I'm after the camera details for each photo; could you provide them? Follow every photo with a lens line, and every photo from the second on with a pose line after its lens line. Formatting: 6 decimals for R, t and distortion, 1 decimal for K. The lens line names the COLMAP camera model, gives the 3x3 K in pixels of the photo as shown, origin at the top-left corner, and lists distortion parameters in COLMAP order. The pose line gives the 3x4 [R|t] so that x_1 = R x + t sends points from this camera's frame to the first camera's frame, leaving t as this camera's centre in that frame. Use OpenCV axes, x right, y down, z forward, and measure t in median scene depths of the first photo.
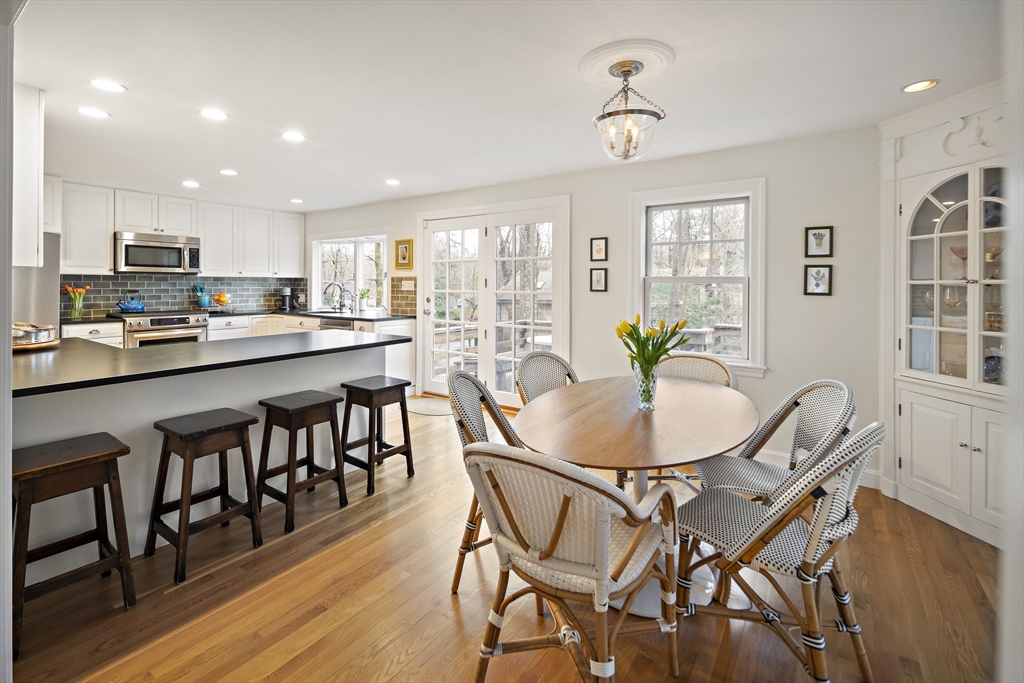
lens RADIAL K [[459.3, 0, 515.4], [0, 459.3, 284.3], [0, 0, 1]] dist [0.002170, 0.000028]
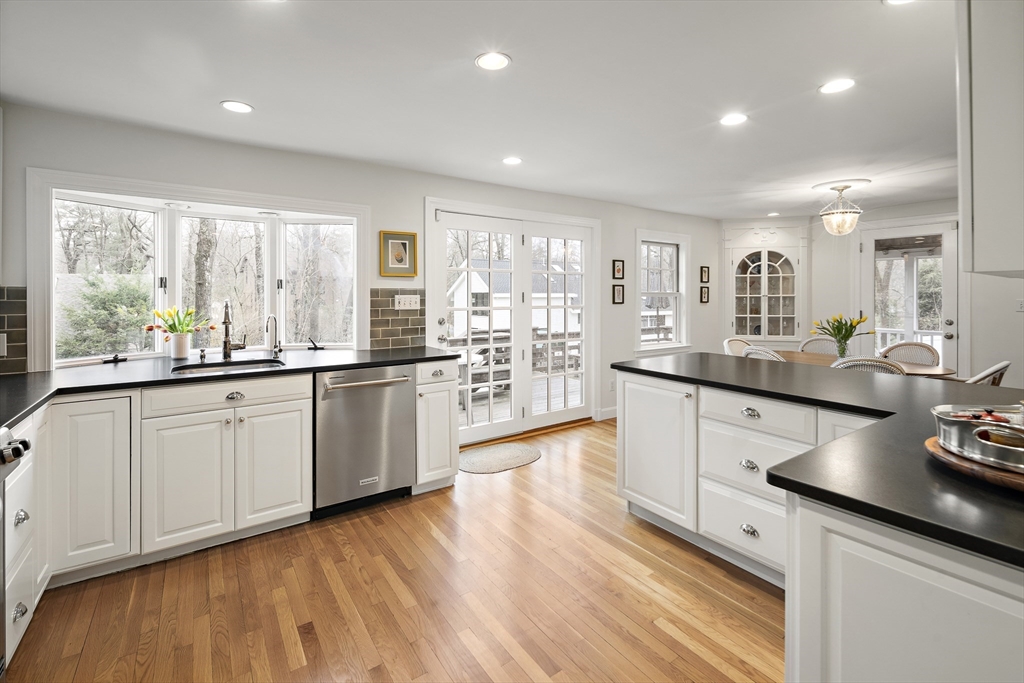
lens RADIAL K [[453.2, 0, 508.4], [0, 453.2, 297.1], [0, 0, 1]] dist [0.000968, -0.000923]
pose [[0.355324, -0.010354, 0.934686, -0.815946], [0.002277, 0.999945, 0.010212, -0.011596], [-0.934740, -0.001501, 0.355328, 0.650763]]
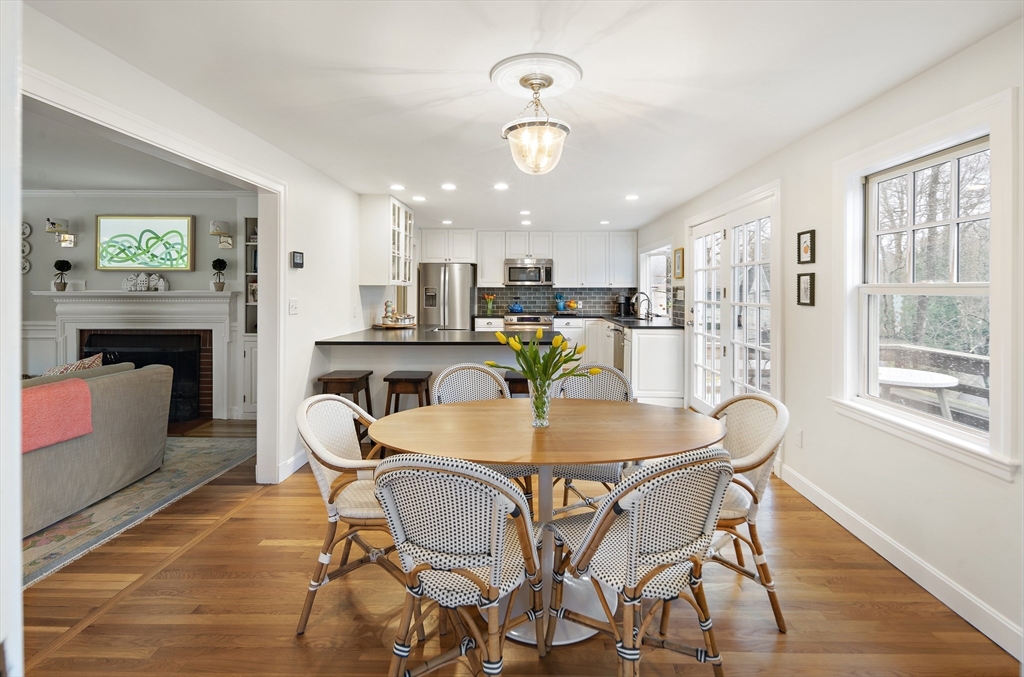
lens RADIAL K [[469.2, 0, 516.8], [0, 469.2, 290.6], [0, 0, 1]] dist [0.001924, 0.000063]
pose [[0.549309, -0.003158, -0.835613, 0.424208], [0.001693, 0.999995, -0.002666, -0.004973], [0.835617, 0.000050, 0.549312, 0.163504]]
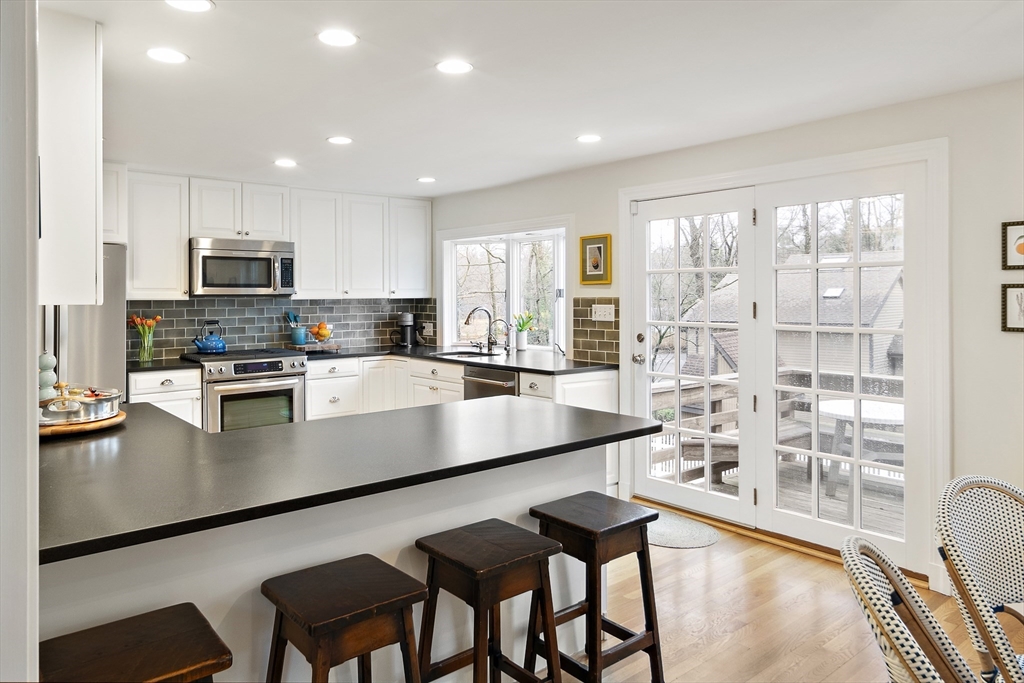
lens RADIAL K [[691.8, 0, 510.1], [0, 691.8, 295.3], [0, 0, 1]] dist [0.000248, 0.001468]
pose [[0.962203, -0.008647, -0.272195, -0.109867], [0.008848, 0.999961, -0.000488, -0.021024], [0.272189, -0.001939, 0.962242, 0.113762]]
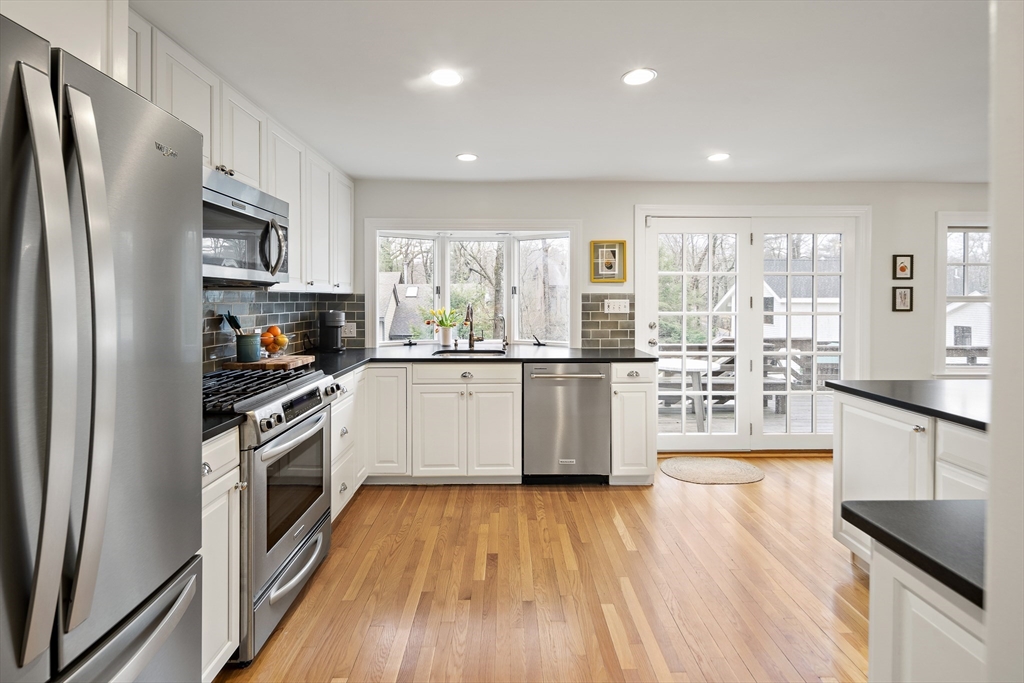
lens RADIAL K [[452.5, 0, 512.8], [0, 452.5, 306.5], [0, 0, 1]] dist [0.000544, -0.000383]
pose [[0.813927, -0.013419, 0.580812, -0.789254], [0.003111, 0.999820, 0.018741, -0.010879], [-0.580959, -0.013447, 0.813822, 0.543537]]
